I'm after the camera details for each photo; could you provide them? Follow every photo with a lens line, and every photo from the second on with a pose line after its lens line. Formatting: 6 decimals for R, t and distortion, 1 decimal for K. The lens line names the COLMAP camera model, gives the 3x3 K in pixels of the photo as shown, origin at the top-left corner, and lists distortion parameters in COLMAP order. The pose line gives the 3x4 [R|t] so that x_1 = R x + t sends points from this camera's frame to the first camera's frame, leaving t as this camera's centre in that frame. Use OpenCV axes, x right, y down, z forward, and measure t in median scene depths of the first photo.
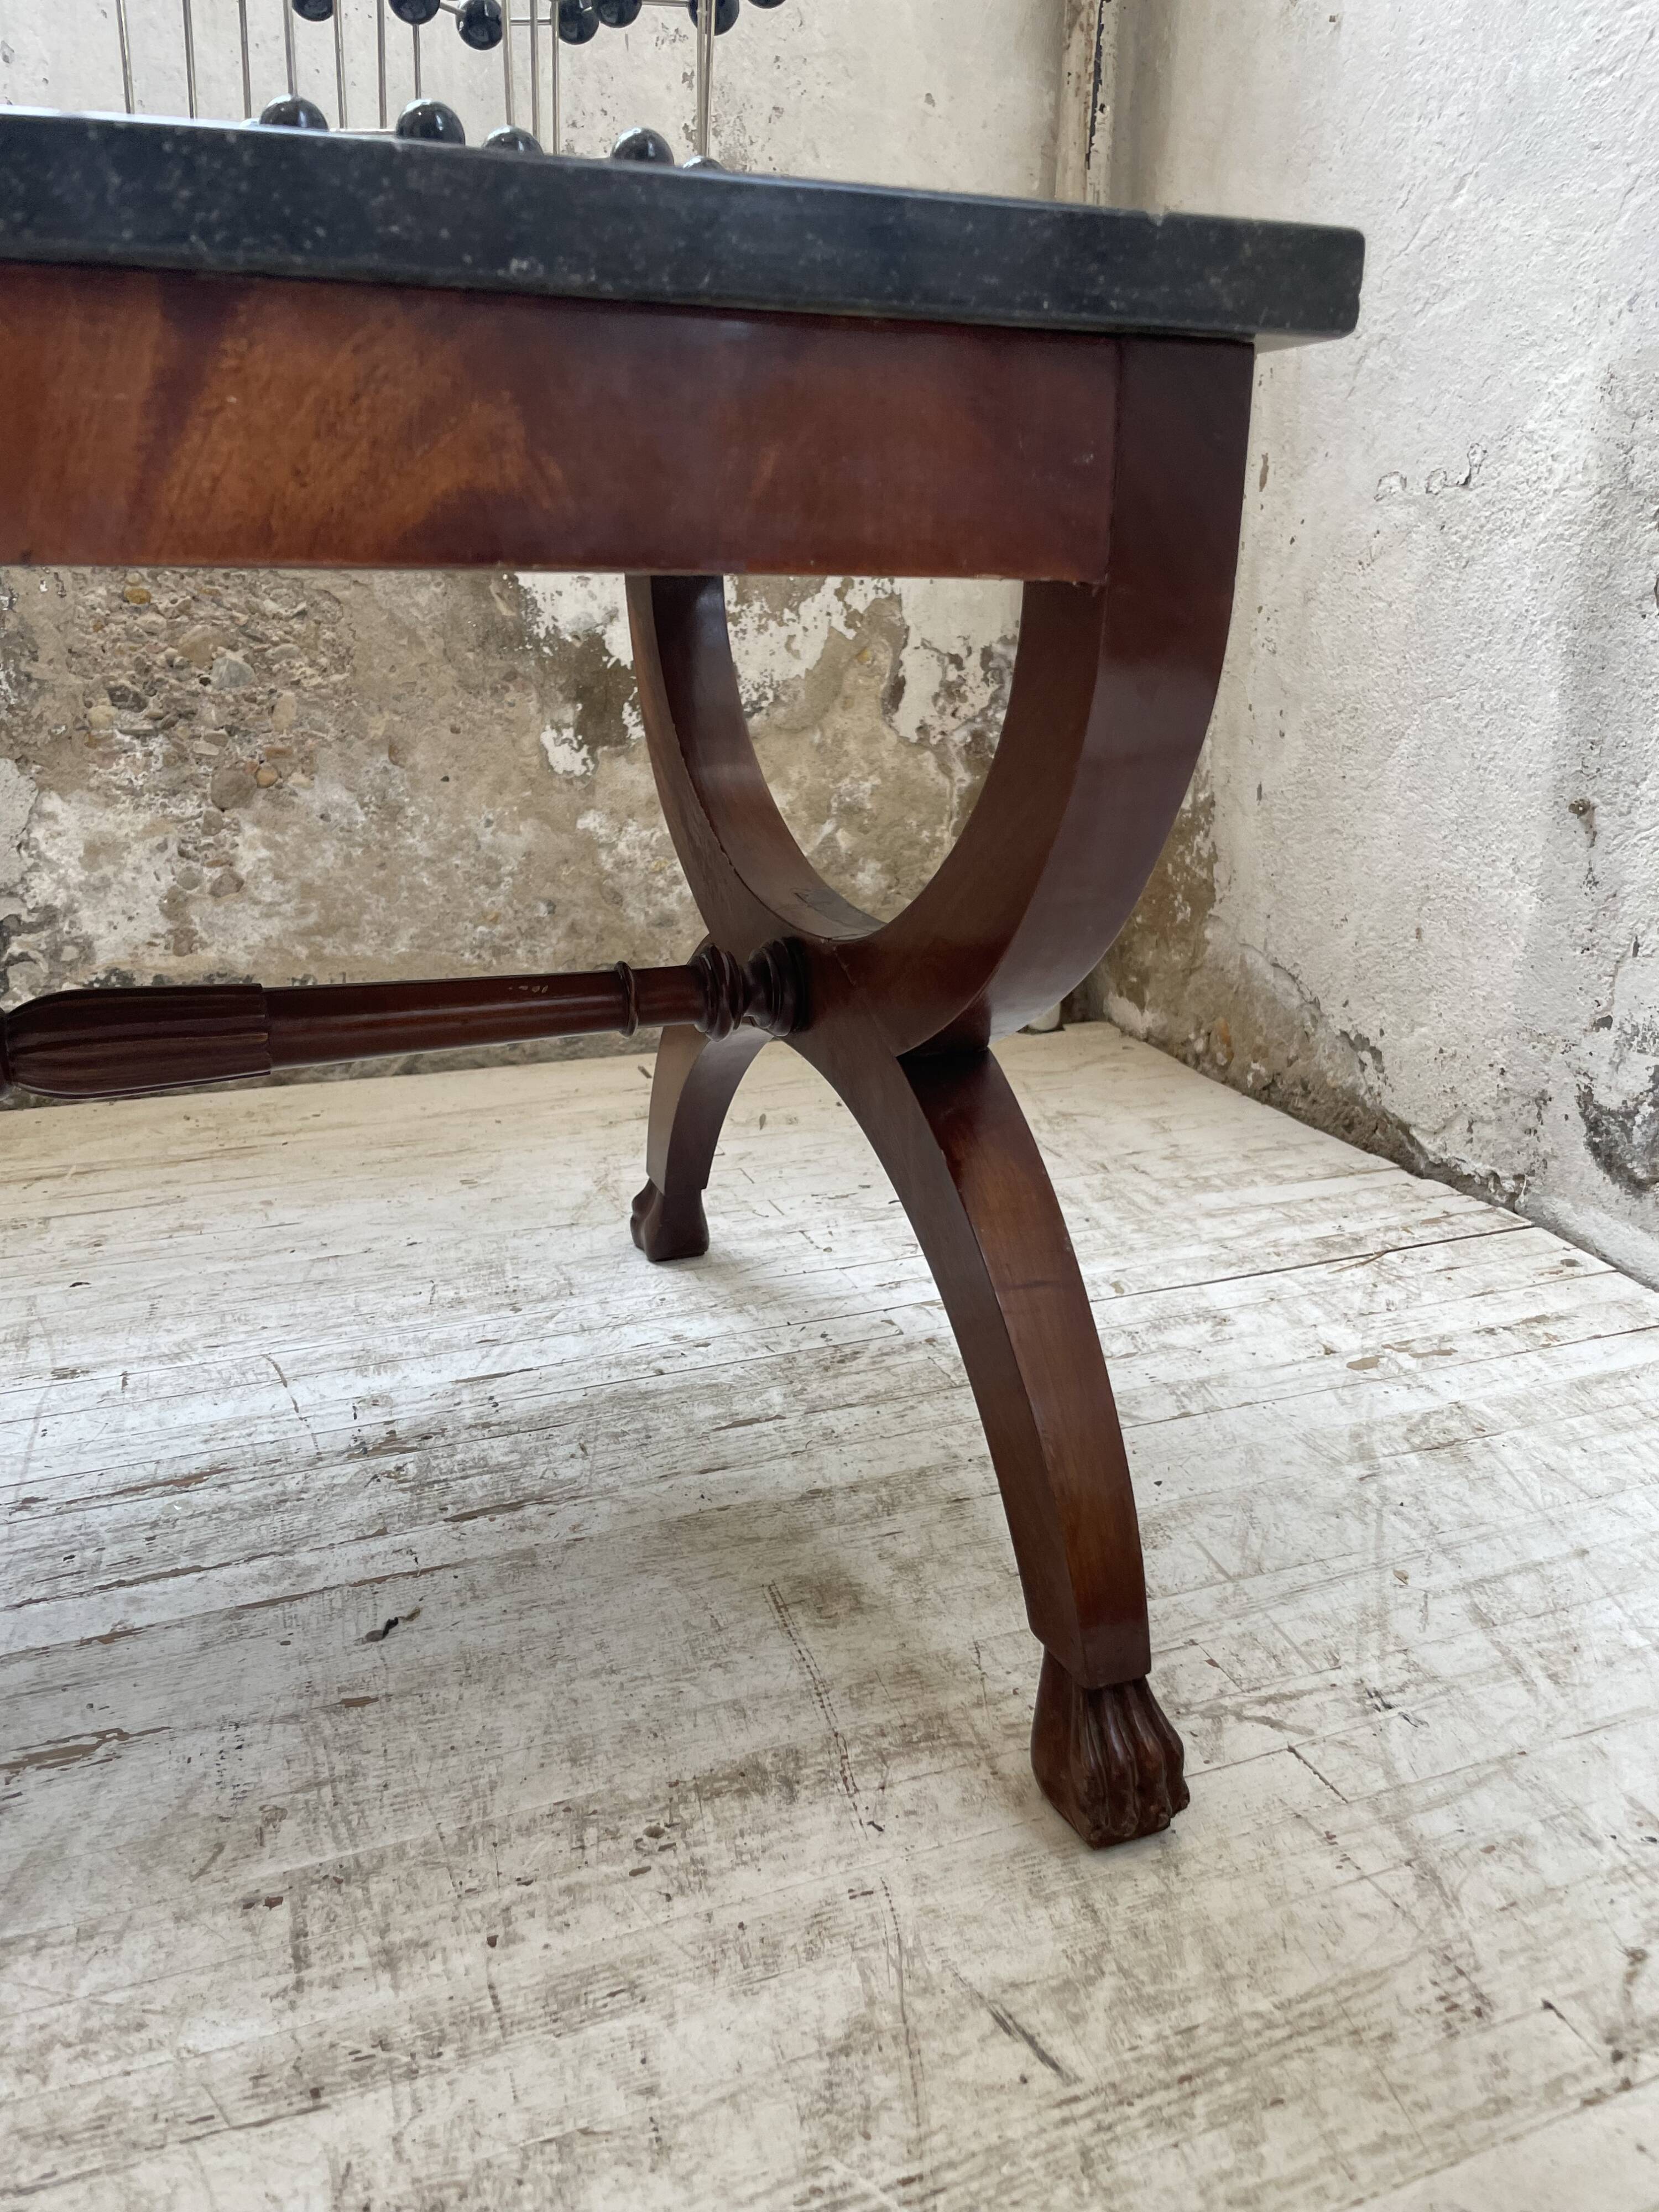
lens RADIAL K [[1686.8, 0, 824.9], [0, 1686.8, 1098.9], [0, 0, 1]] dist [0.085288, -0.121521]
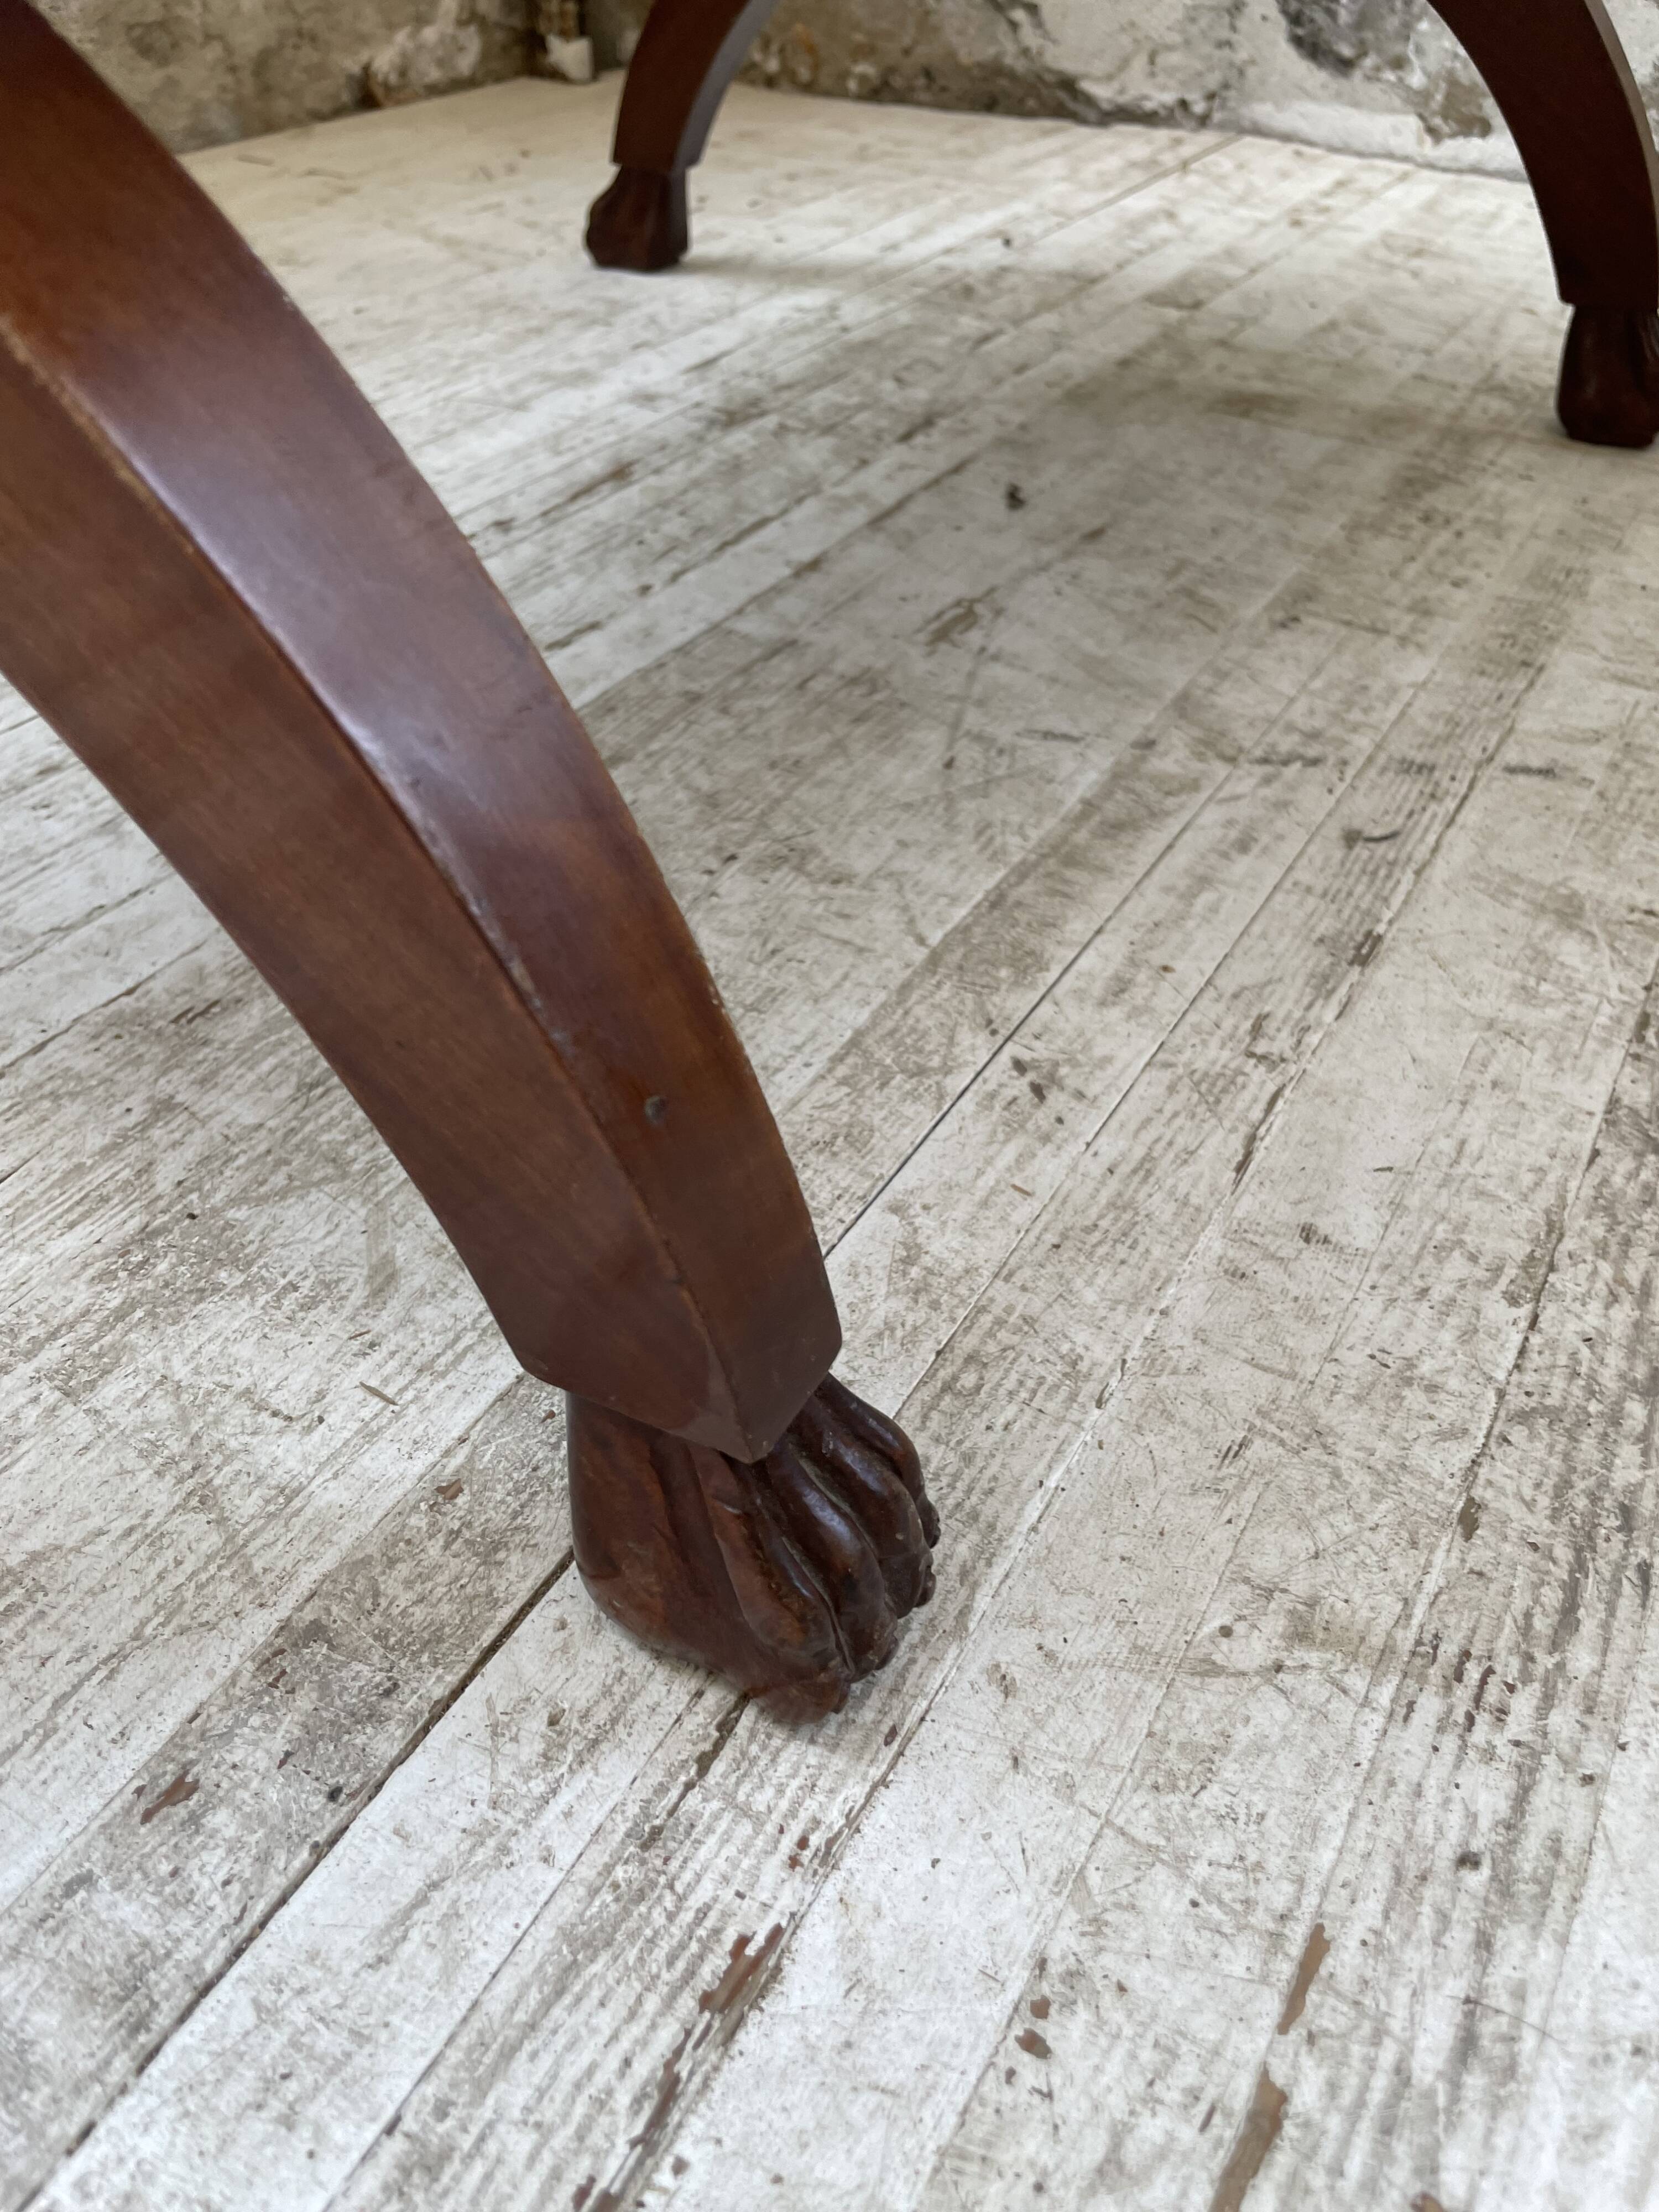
lens RADIAL K [[1732.3, 0, 846.5], [0, 1732.3, 1093.7], [0, 0, 1]] dist [0.067301, -0.108481]
pose [[0.775236, -0.389700, 0.497135, -0.919779], [0.183609, 0.892053, 0.412951, 0.171592], [-0.604398, -0.228856, 0.763104, 0.191540]]
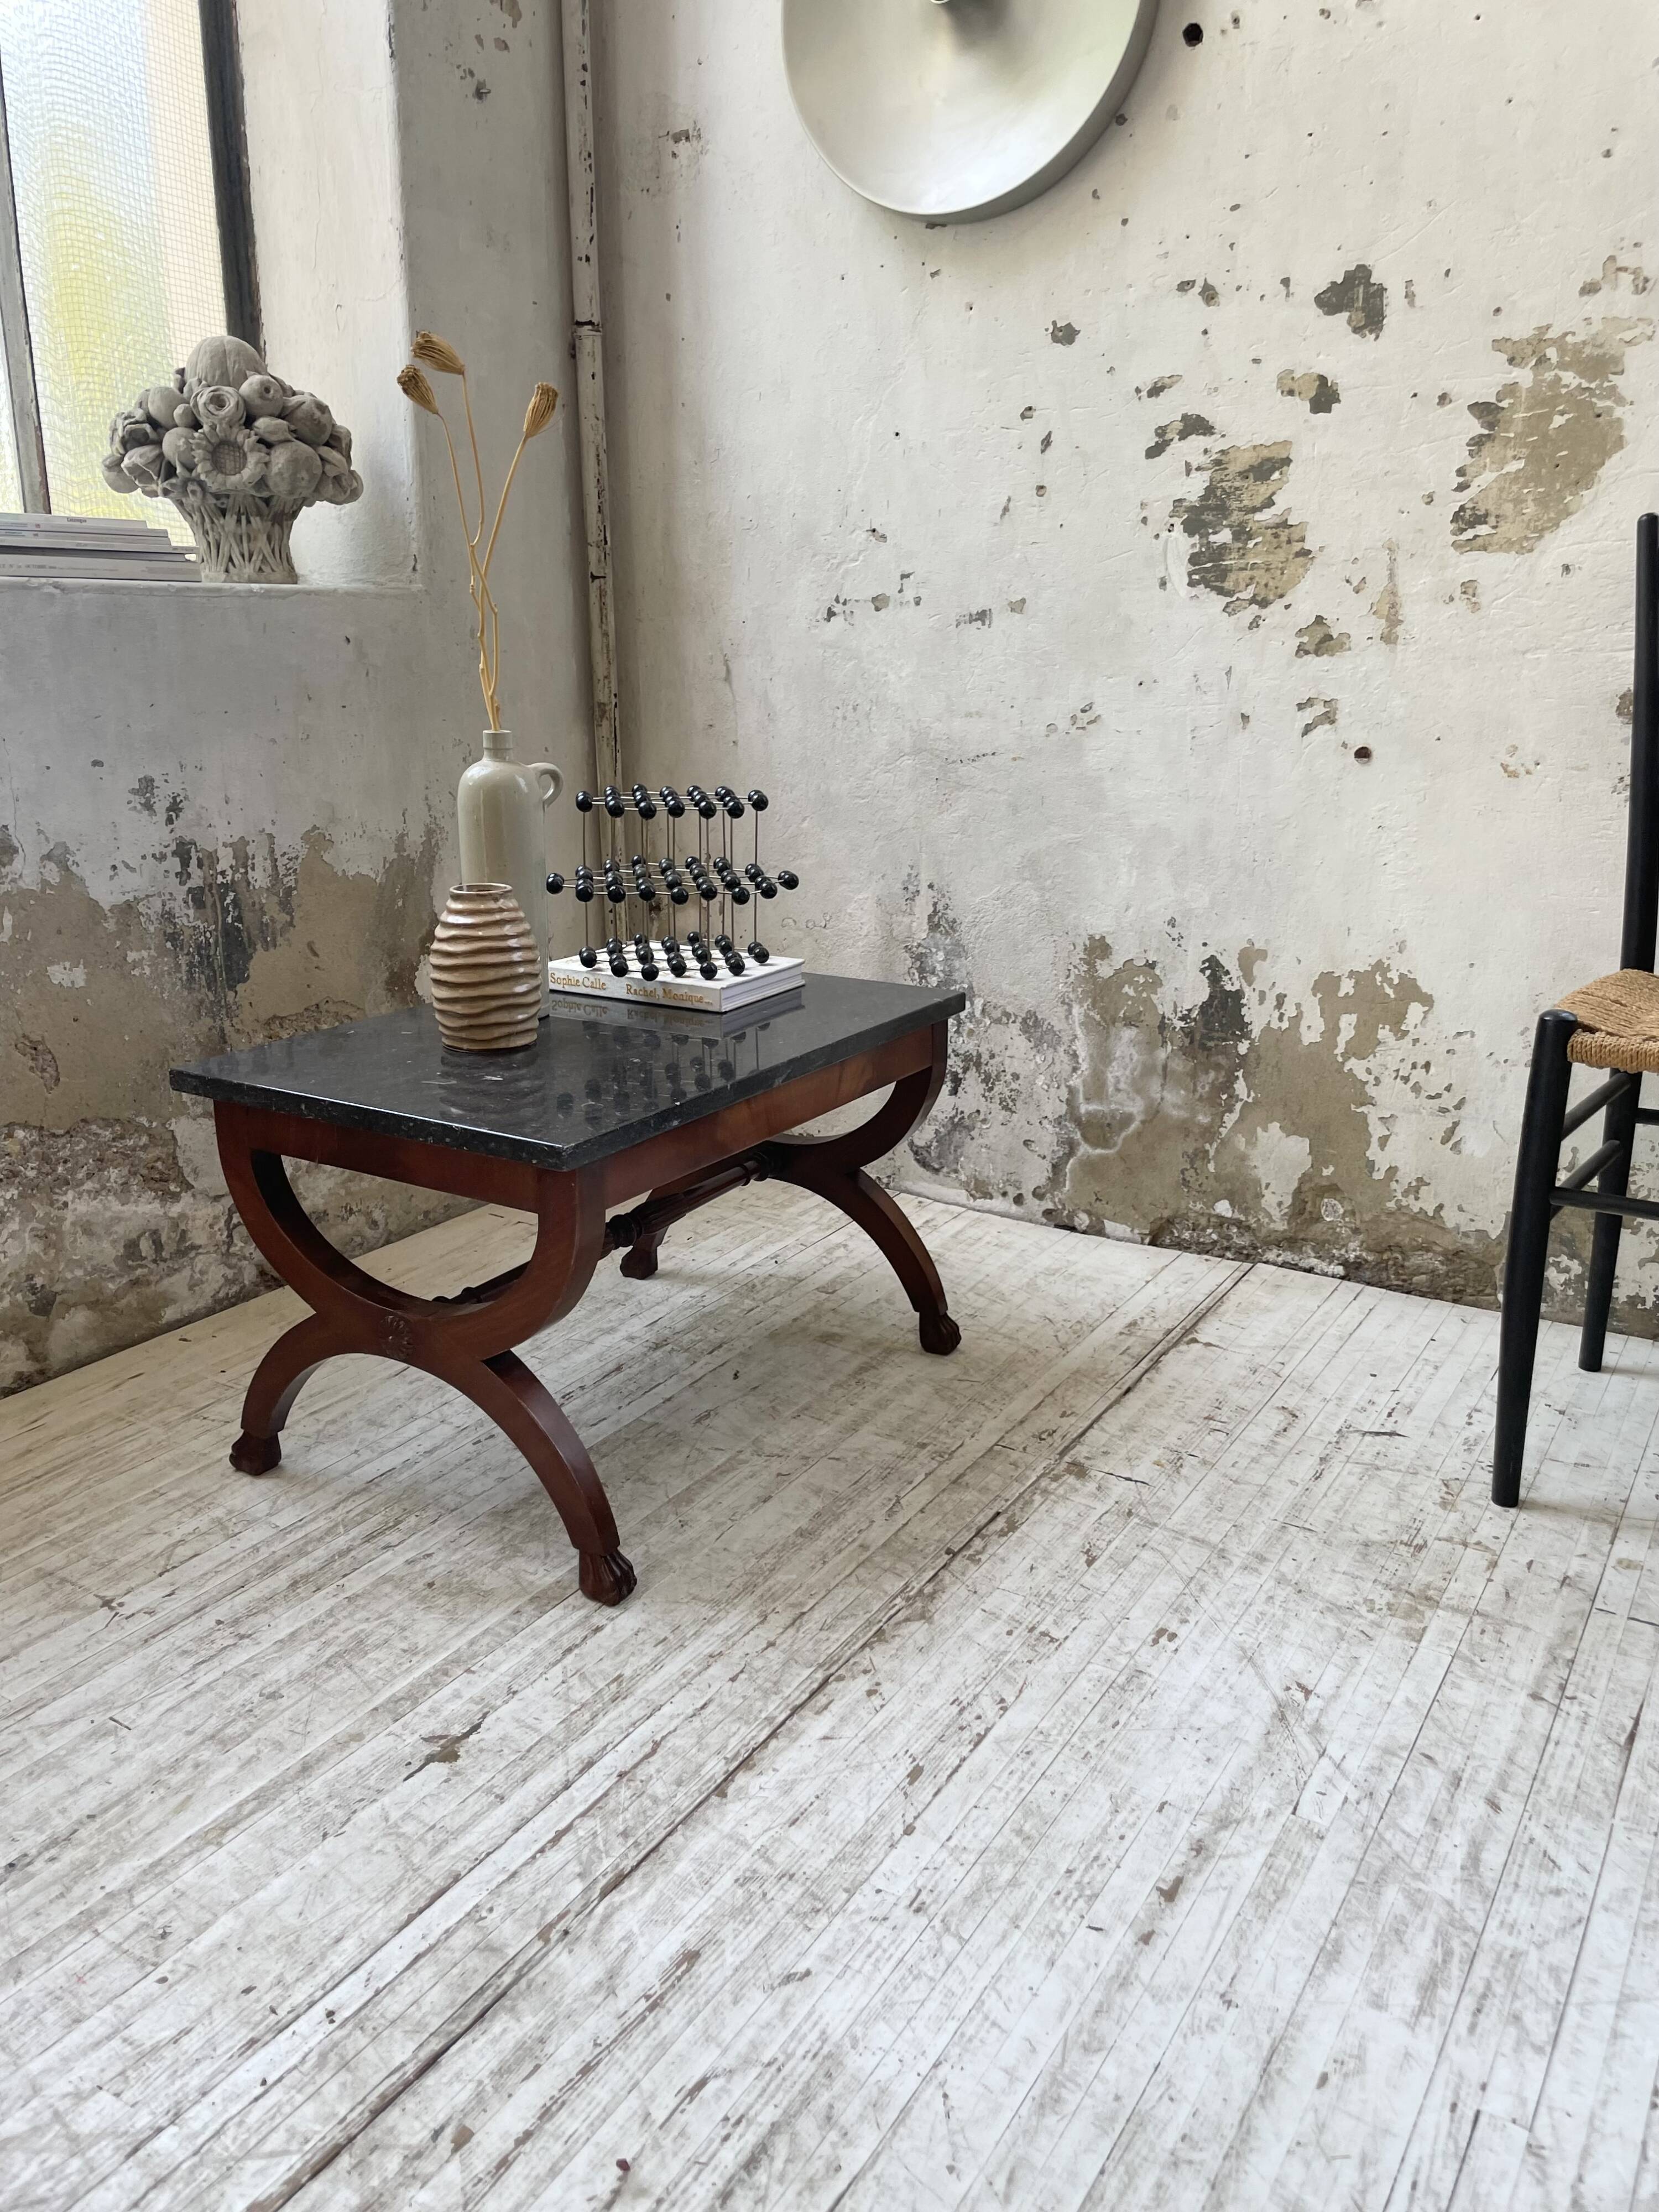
lens RADIAL K [[1686.8, 0, 824.4], [0, 1686.8, 1078.3], [0, 0, 1]] dist [0.085288, -0.121521]
pose [[0.802076, -0.168465, 0.572969, -1.790273], [0.193932, 0.980869, 0.016920, -0.261031], [-0.564858, 0.097546, 0.819402, -1.730438]]
